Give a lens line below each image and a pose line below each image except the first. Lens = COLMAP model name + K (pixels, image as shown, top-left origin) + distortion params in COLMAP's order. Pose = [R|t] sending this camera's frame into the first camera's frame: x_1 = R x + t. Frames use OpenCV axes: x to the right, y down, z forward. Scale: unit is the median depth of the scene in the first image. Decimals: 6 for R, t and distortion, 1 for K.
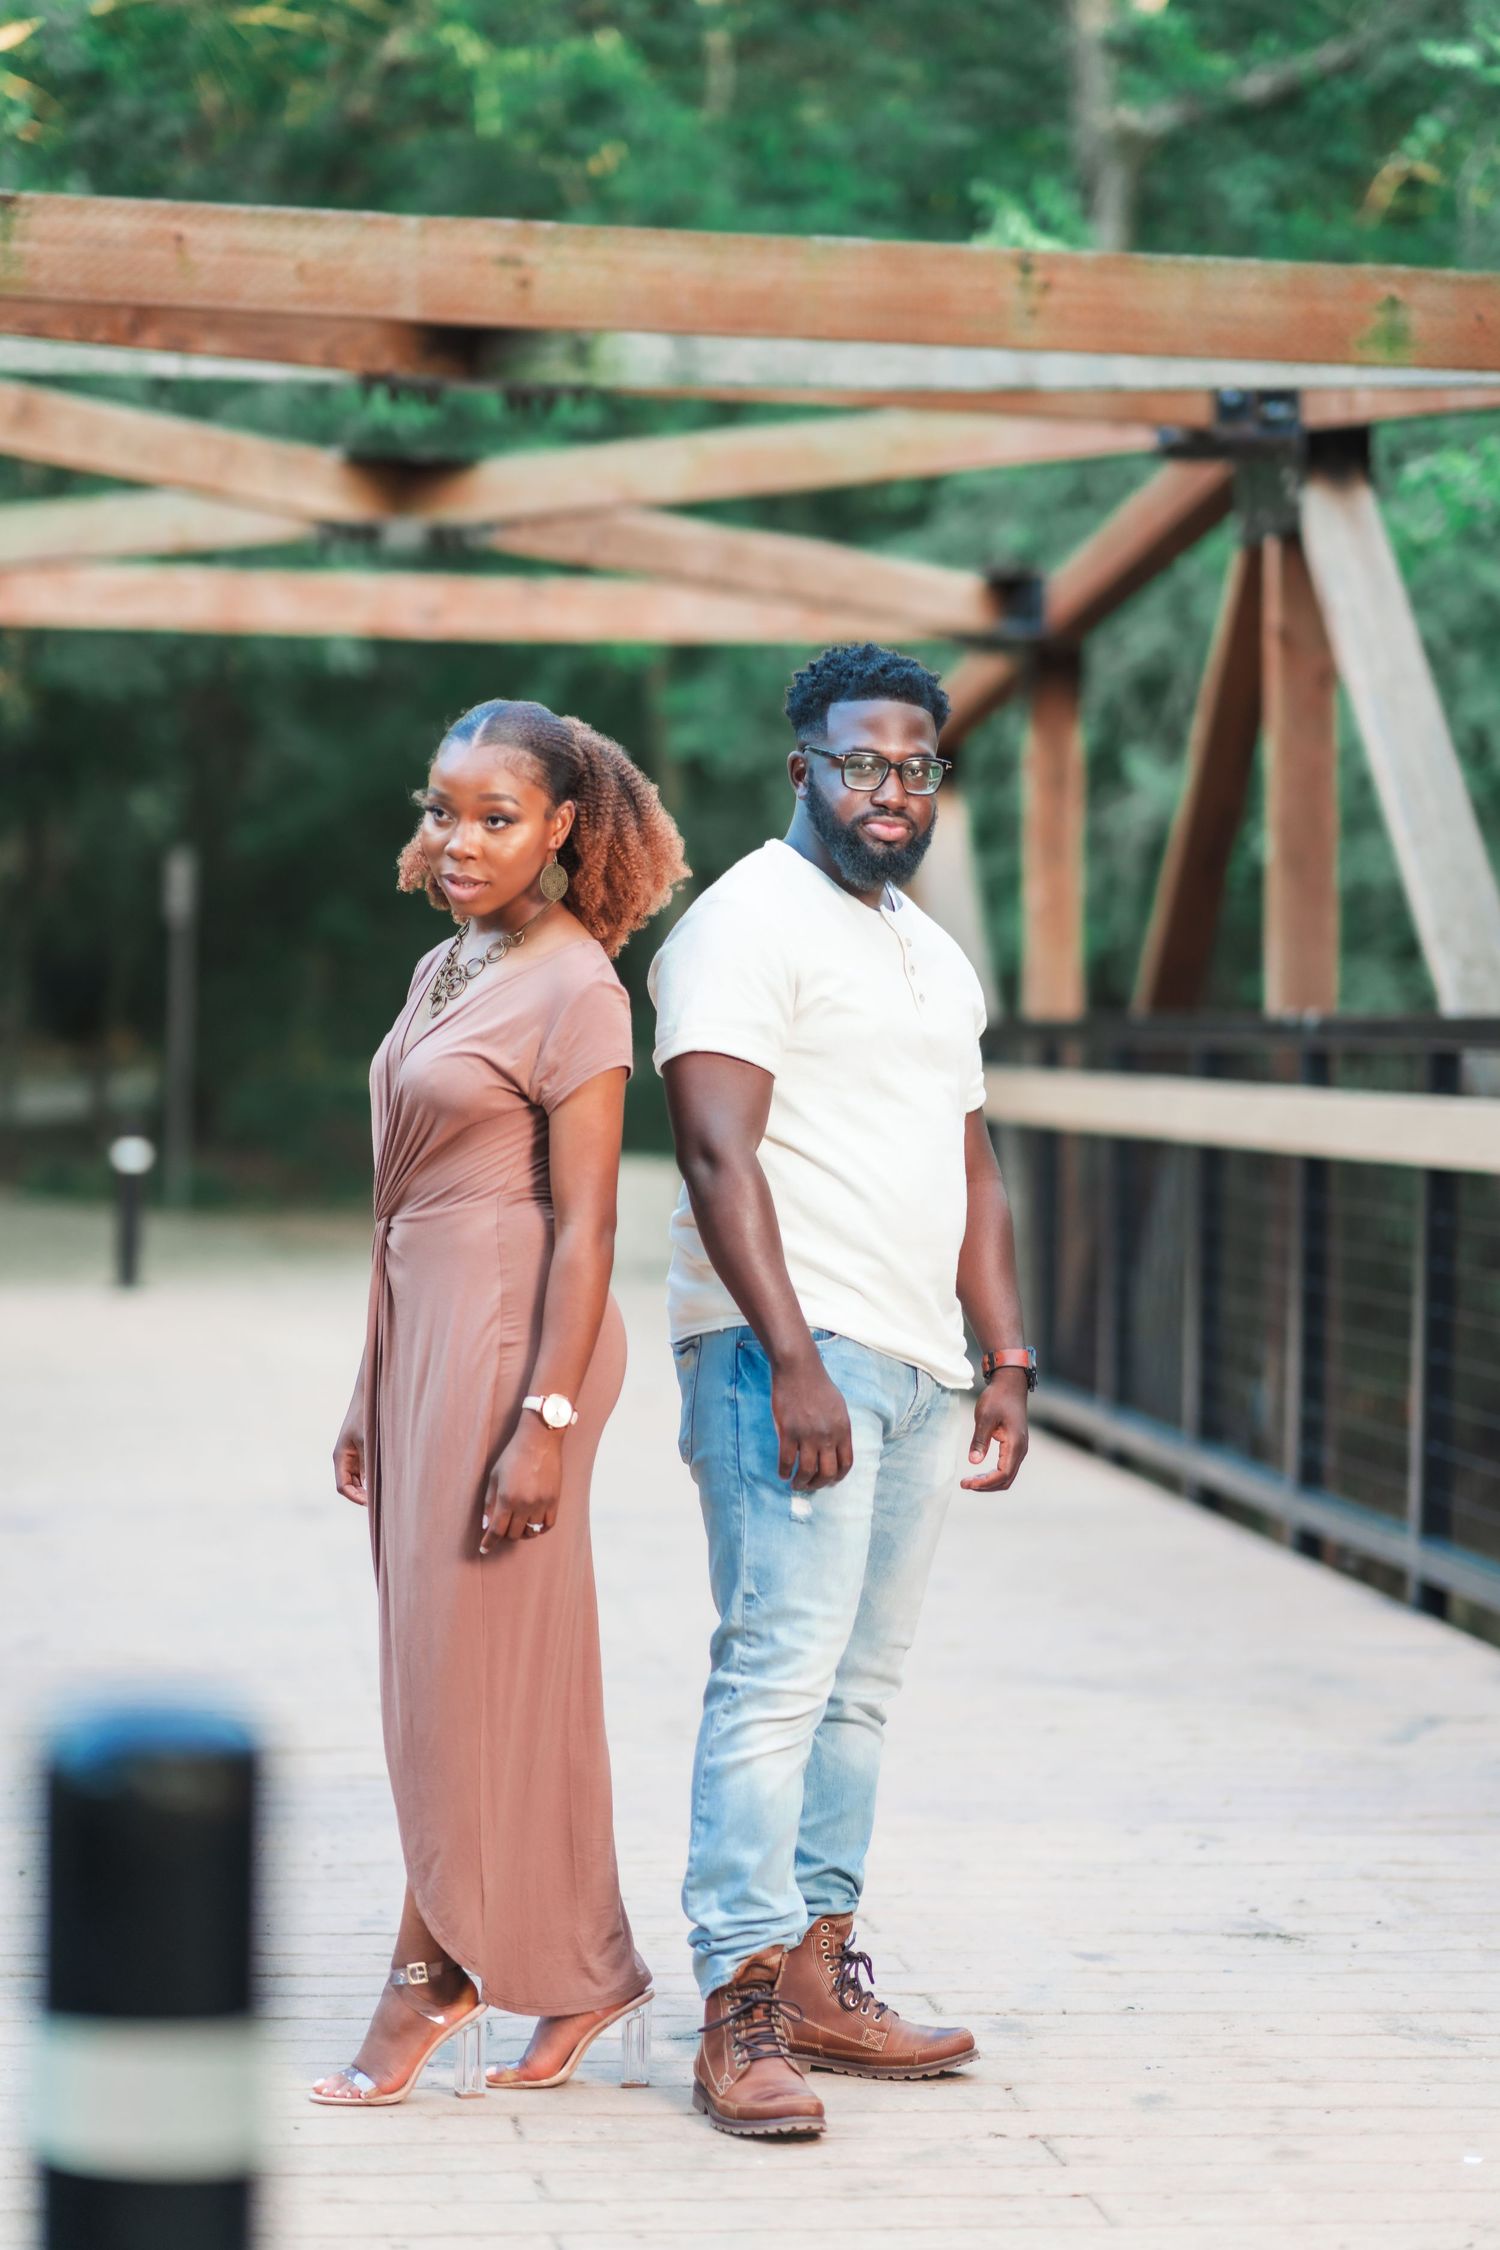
lens RADIAL K [[5399.1, 0, 750.0], [0, 5399.1, 1125.0], [0, 0, 1]] dist [-0.066884, 0.544171]
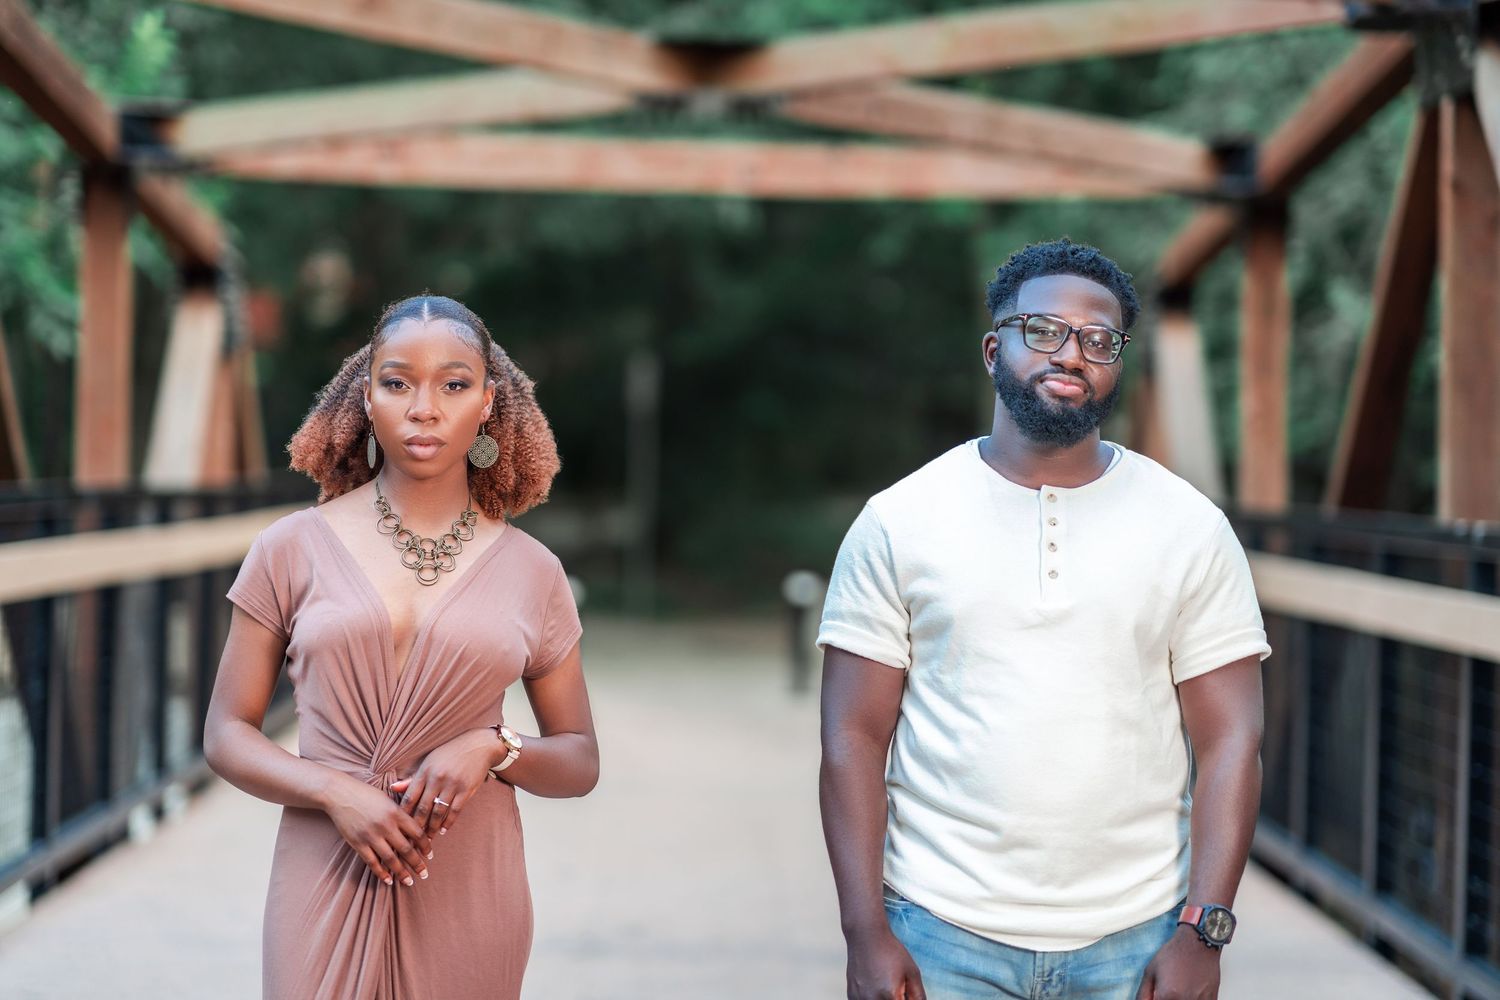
lens RADIAL K [[3599.4, 0, 750.0], [0, 3599.4, 500.0], [0, 0, 1]] dist [-0.066884, 0.544171]
pose [[0.995488, 0.007032, -0.094630, 0.019159], [-0.007750, 0.999944, -0.007214, -0.015315], [0.094574, 0.007915, 0.995486, 0.195784]]
